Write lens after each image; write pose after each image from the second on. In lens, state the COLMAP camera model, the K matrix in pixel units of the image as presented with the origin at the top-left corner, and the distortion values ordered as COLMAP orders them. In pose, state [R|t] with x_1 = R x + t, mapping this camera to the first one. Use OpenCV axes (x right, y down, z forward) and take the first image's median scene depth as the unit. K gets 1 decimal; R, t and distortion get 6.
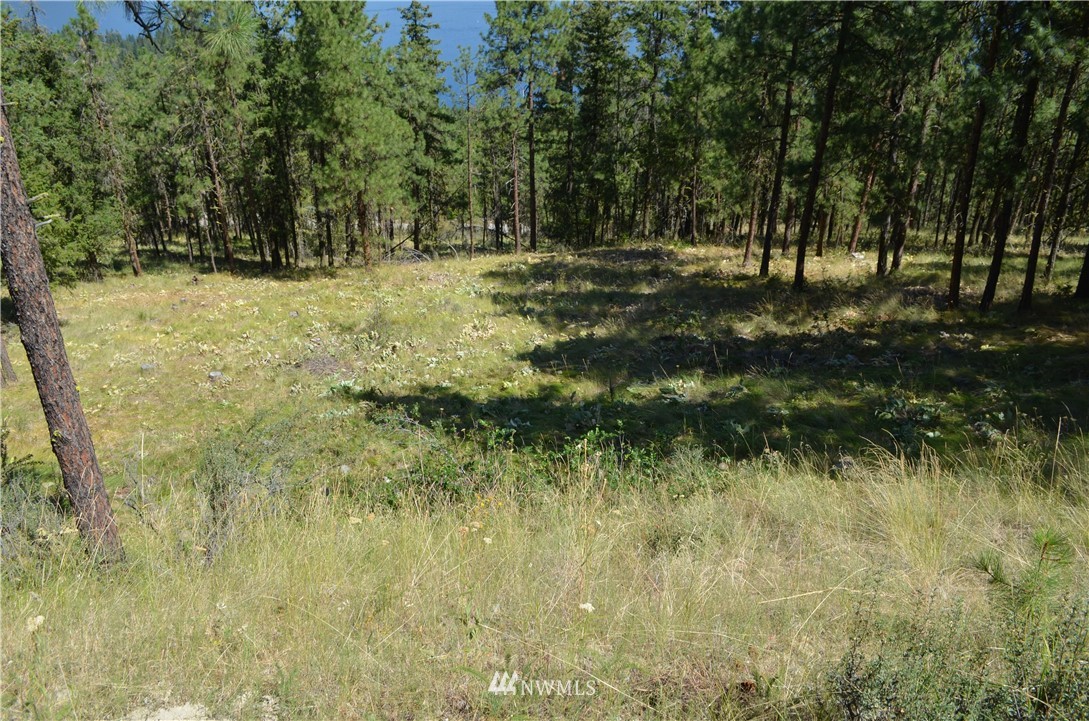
lens RADIAL K [[872.7, 0, 547.1], [0, 872.7, 384.6], [0, 0, 1]] dist [-0.085990, 0.007755]
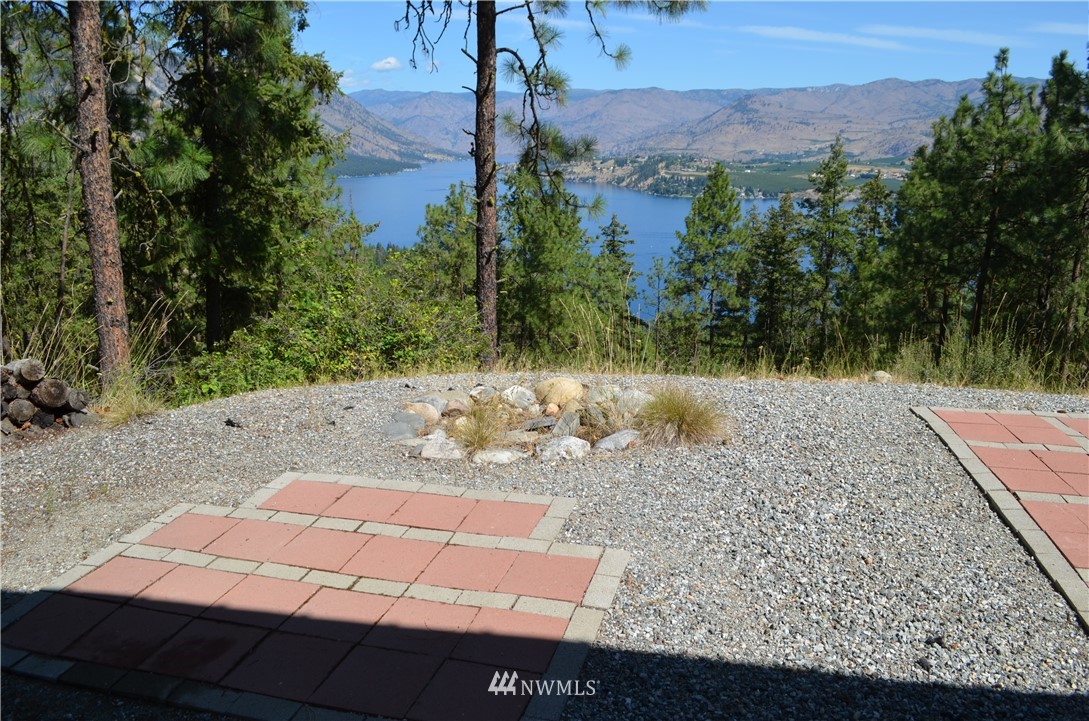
lens RADIAL K [[872.7, 0, 547.1], [0, 872.7, 384.6], [0, 0, 1]] dist [-0.085990, 0.007755]
pose [[0.981274, 0.040612, -0.188285, -0.014220], [-0.084578, 0.969089, -0.231762, 0.055810], [0.173053, 0.243347, 0.954377, -0.100908]]
